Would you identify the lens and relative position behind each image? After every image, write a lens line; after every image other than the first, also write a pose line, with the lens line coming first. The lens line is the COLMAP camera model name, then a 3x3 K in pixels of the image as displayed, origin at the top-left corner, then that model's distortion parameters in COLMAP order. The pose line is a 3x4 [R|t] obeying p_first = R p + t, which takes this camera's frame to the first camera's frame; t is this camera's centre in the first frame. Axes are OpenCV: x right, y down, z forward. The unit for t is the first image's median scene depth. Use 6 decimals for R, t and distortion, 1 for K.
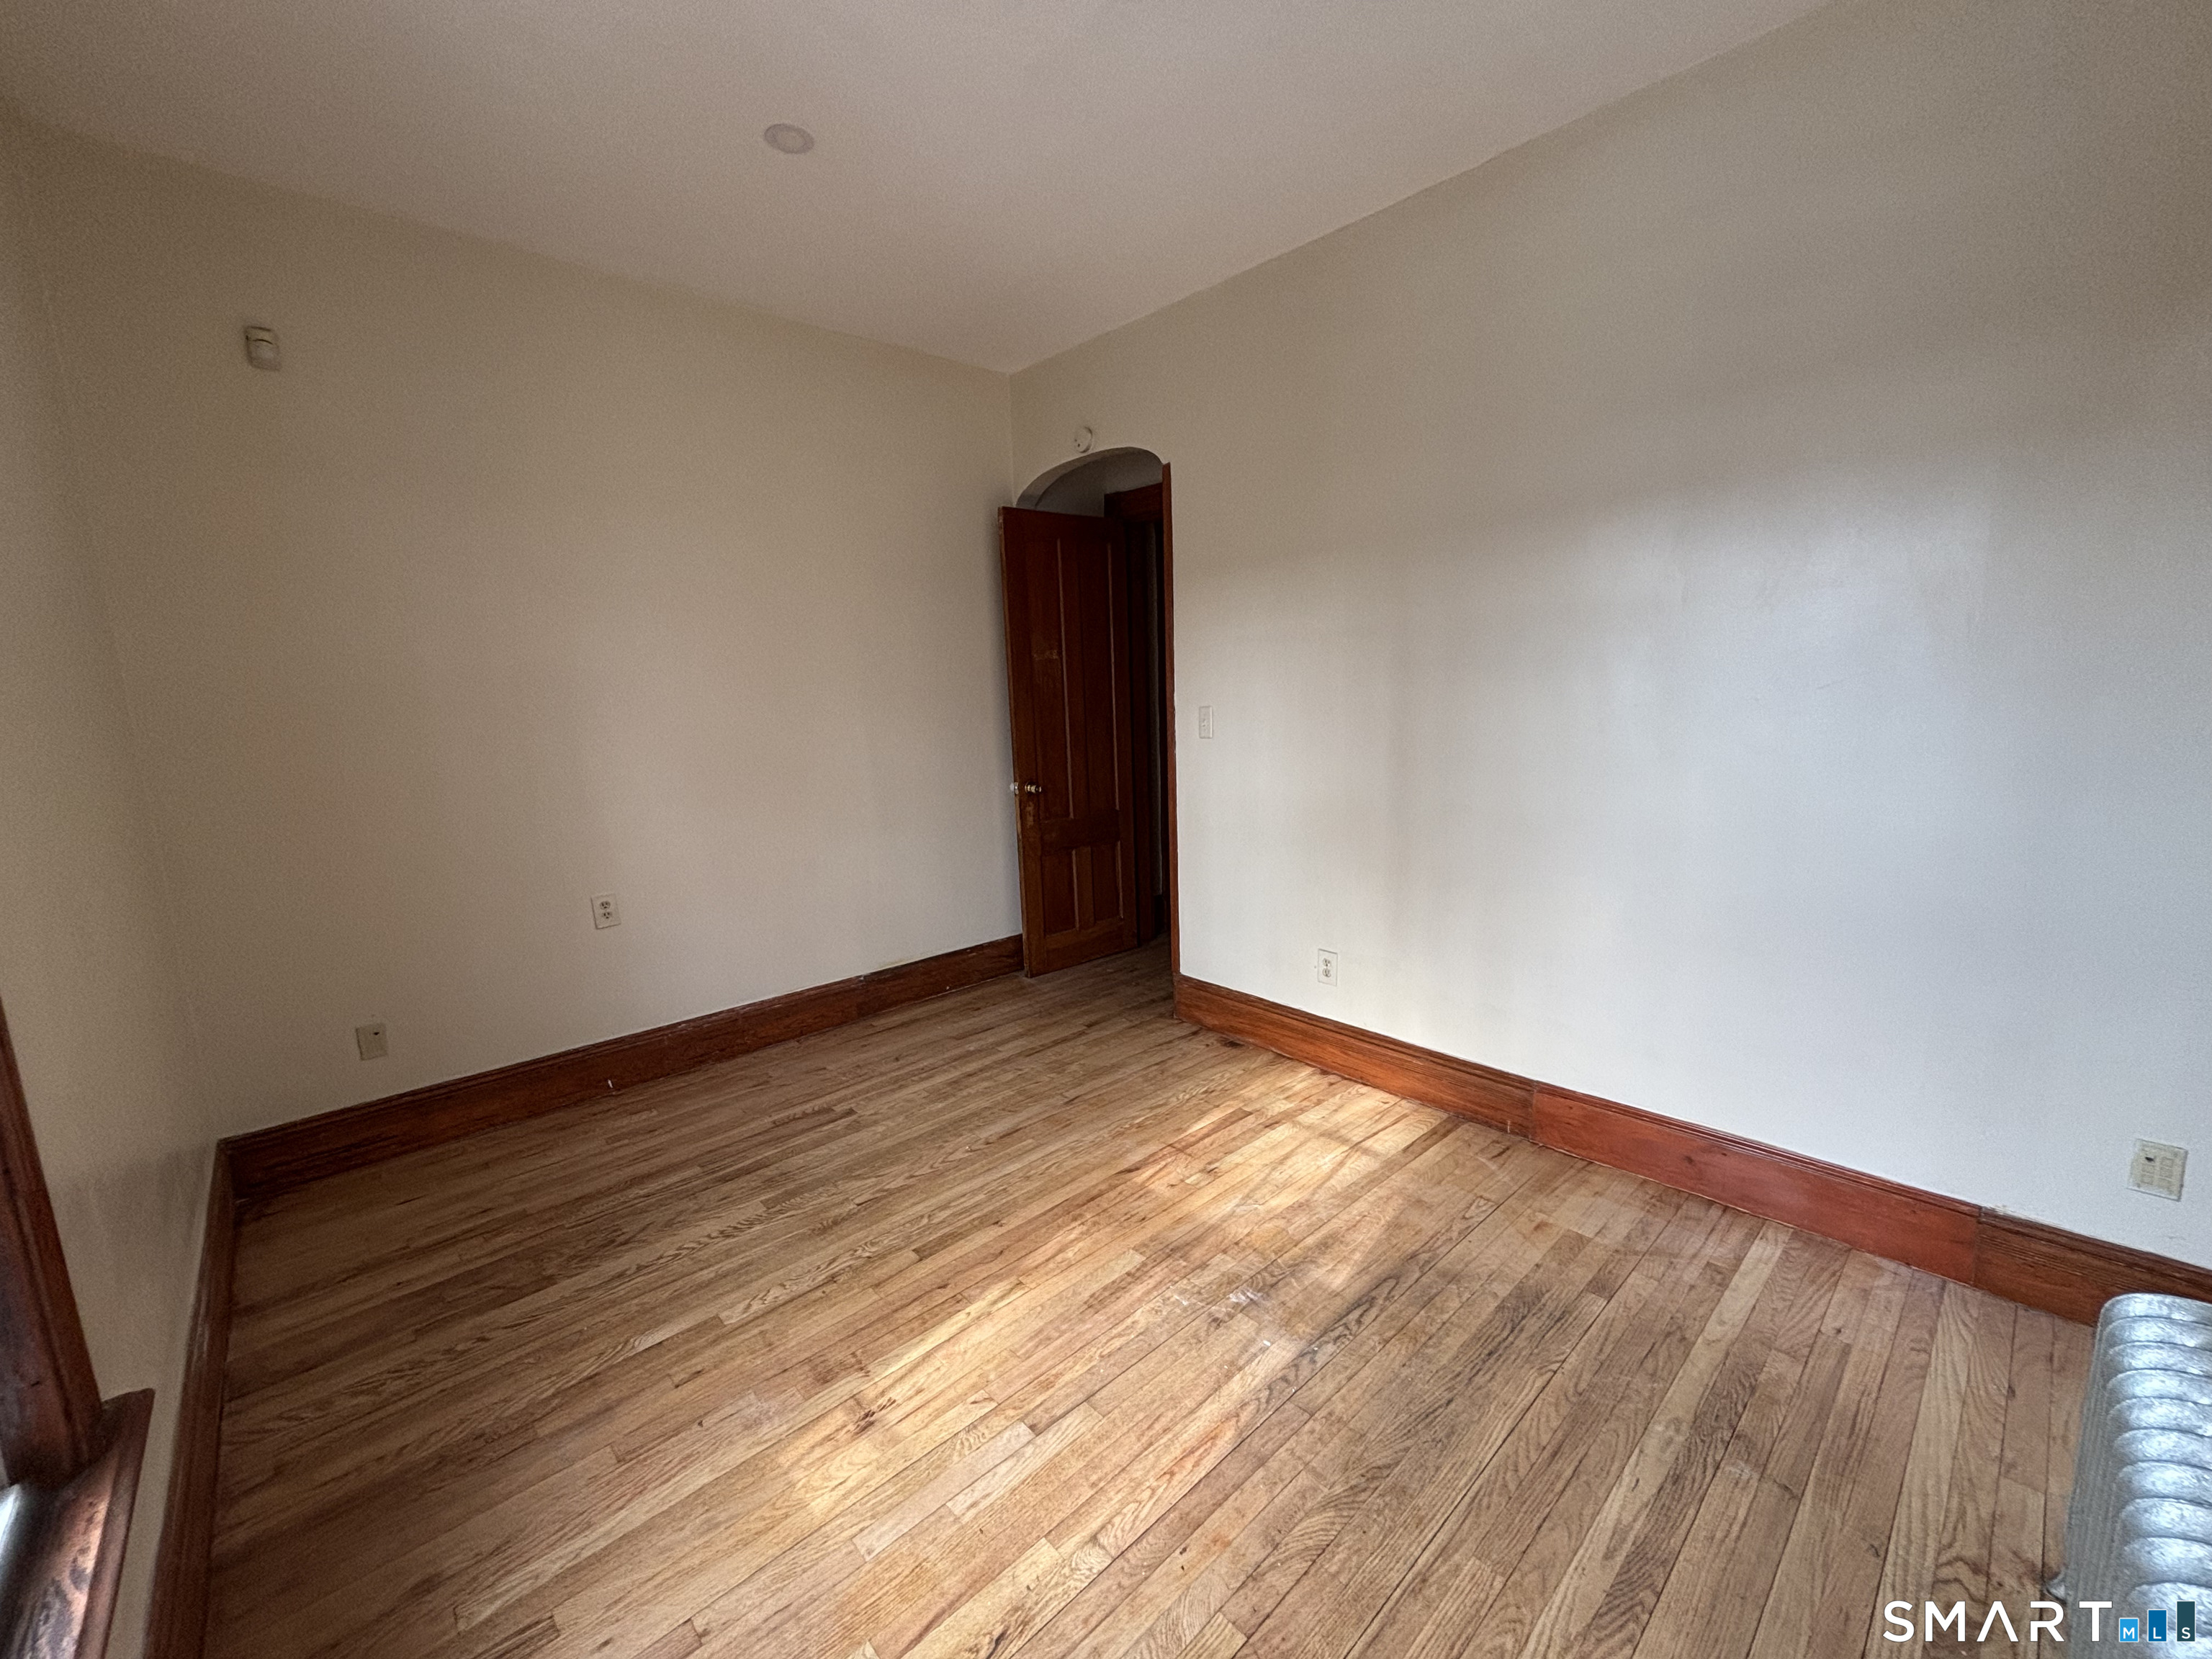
lens RADIAL K [[883.1, 0, 1106.1], [0, 883.1, 830.1], [0, 0, 1]] dist [0.003171, 0.000185]
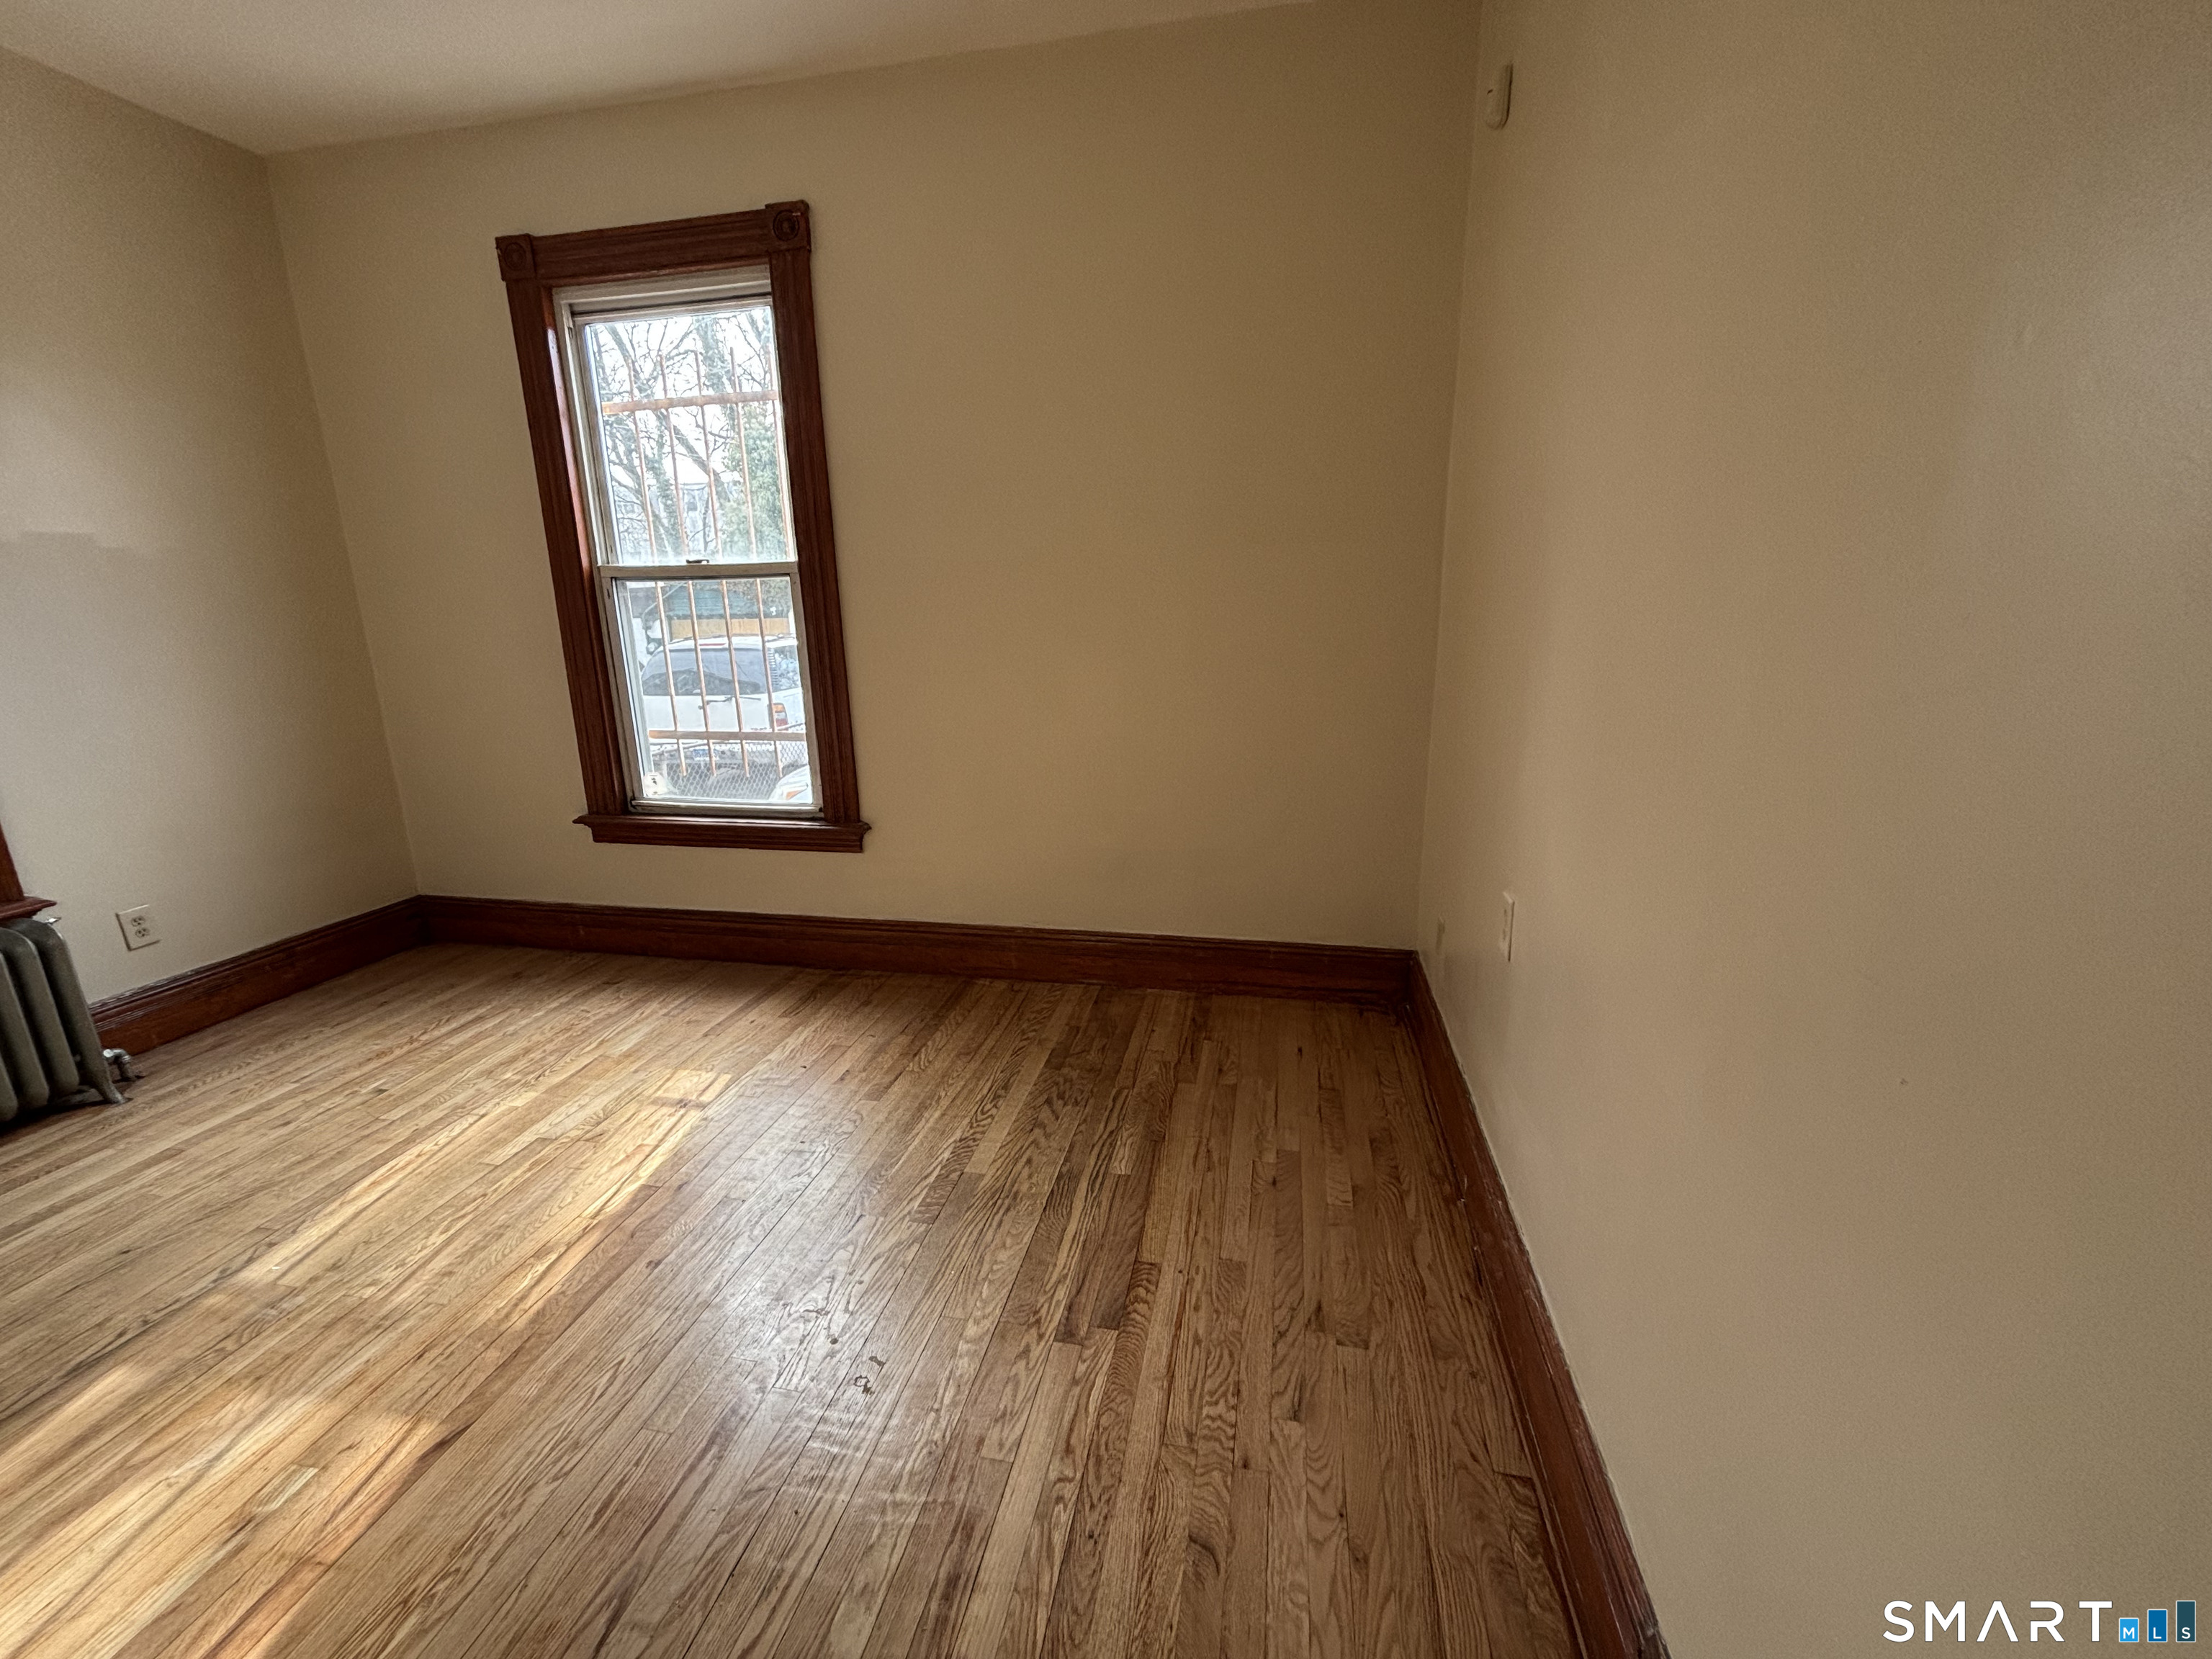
lens RADIAL K [[883.1, 0, 1114.3], [0, 883.1, 829.0], [0, 0, 1]] dist [0.003171, 0.000185]
pose [[-0.803533, 0.191811, -0.563510, -0.081002], [-0.055349, 0.918485, 0.391564, -0.237826], [0.592682, 0.345824, -0.727416, 1.672704]]
